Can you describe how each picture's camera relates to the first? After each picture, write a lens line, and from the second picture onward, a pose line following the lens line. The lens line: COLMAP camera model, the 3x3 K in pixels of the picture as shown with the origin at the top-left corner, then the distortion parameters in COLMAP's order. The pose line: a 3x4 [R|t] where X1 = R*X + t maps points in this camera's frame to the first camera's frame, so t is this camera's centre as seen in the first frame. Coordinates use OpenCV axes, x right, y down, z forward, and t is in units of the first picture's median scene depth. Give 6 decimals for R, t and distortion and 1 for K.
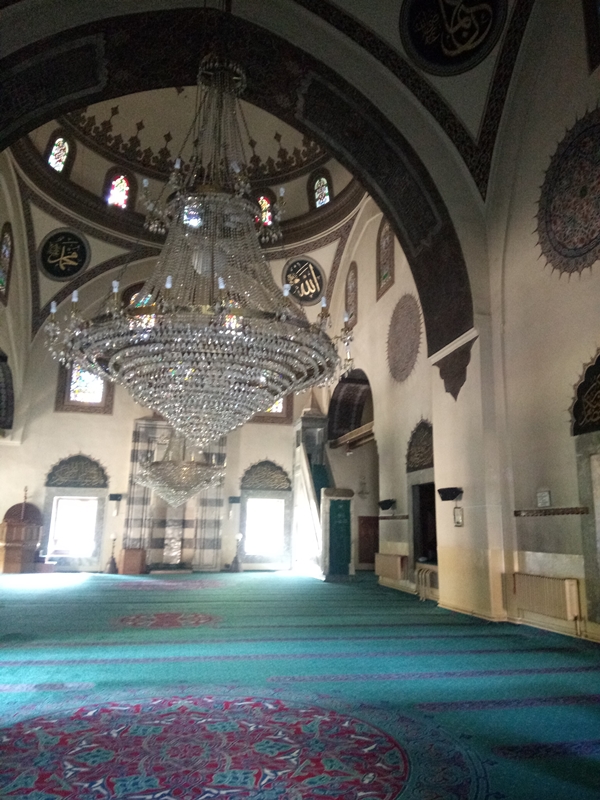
lens RADIAL K [[612.6, 0, 306.8], [0, 612.6, 393.4], [0, 0, 1]] dist [0.107014, -0.168997]
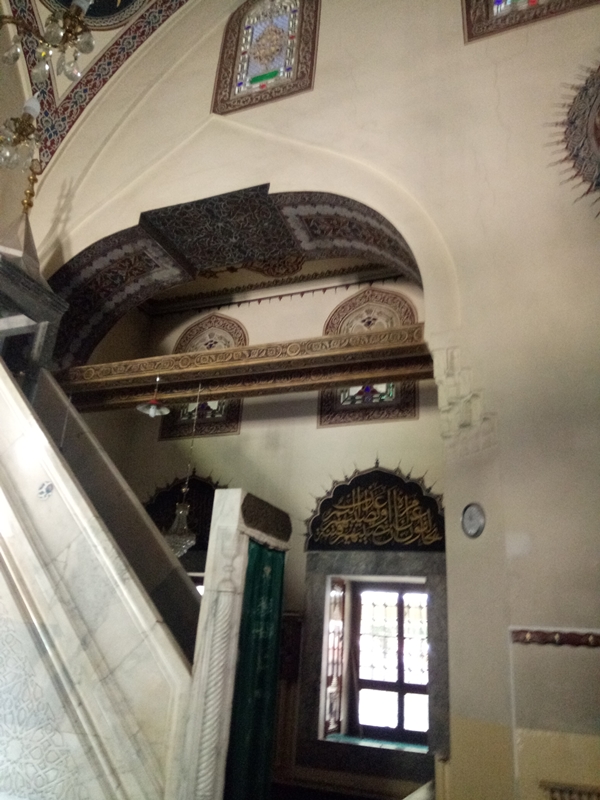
lens RADIAL K [[609.9, 0, 305.6], [0, 609.9, 394.1], [0, 0, 1]] dist [0.121615, -0.185879]
pose [[0.575407, 0.331258, 0.747780, -0.137428], [-0.231545, 0.942879, -0.239513, 0.147832], [-0.784406, -0.035327, 0.619240, 0.708215]]
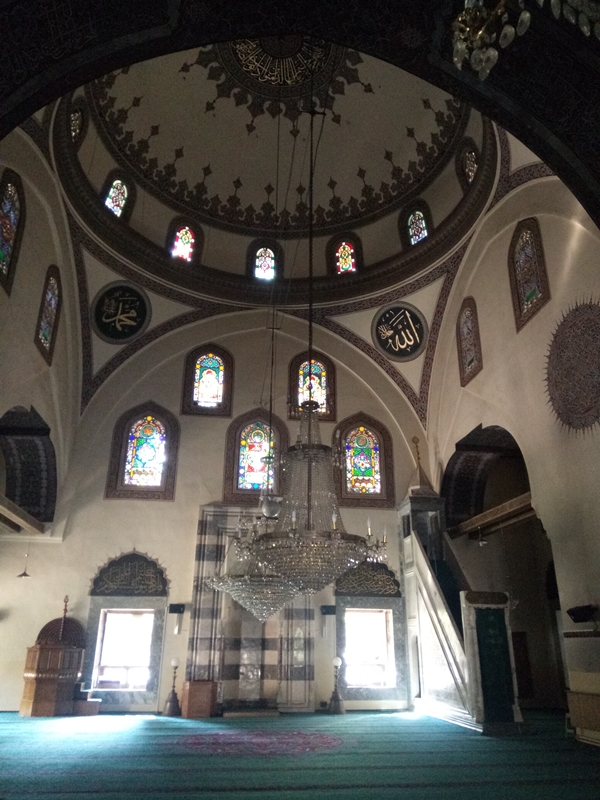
lens RADIAL K [[611.3, 0, 303.8], [0, 611.3, 393.3], [0, 0, 1]] dist [0.094534, -0.106453]
pose [[0.995726, -0.044049, -0.081173, -0.076261], [0.029739, 0.985041, -0.169734, 0.038846], [0.087435, 0.166595, 0.982141, 0.208143]]
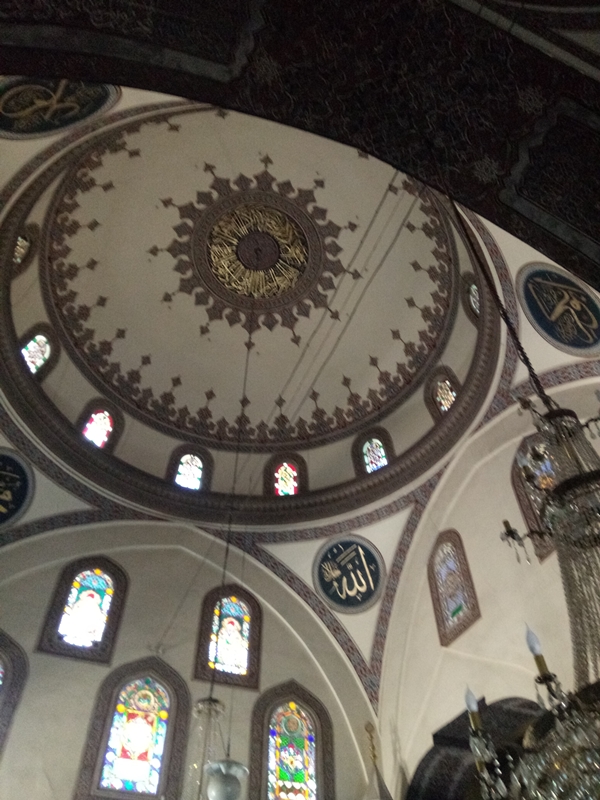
lens RADIAL K [[609.9, 0, 305.6], [0, 609.9, 394.1], [0, 0, 1]] dist [0.121615, -0.185879]
pose [[0.984569, 0.116013, 0.131016, -0.175772], [-0.012978, 0.795020, -0.606444, 0.074573], [-0.174516, 0.595386, 0.784258, 0.405855]]
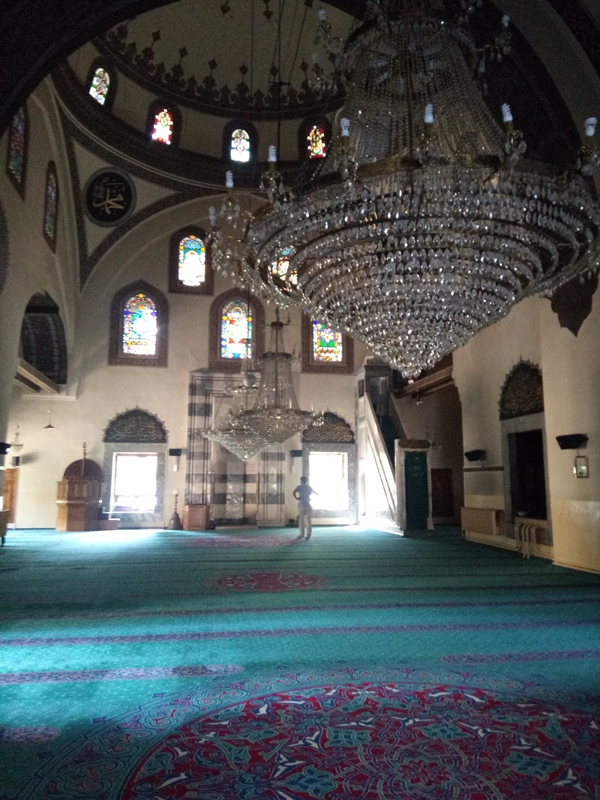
lens RADIAL K [[617.5, 0, 304.9], [0, 617.5, 395.5], [0, 0, 1]] dist [0.103491, -0.171551]
pose [[0.998479, -0.021796, -0.050640, -0.055254], [0.025611, 0.996783, 0.075948, 0.010606], [0.048822, -0.077129, 0.995825, 0.051093]]
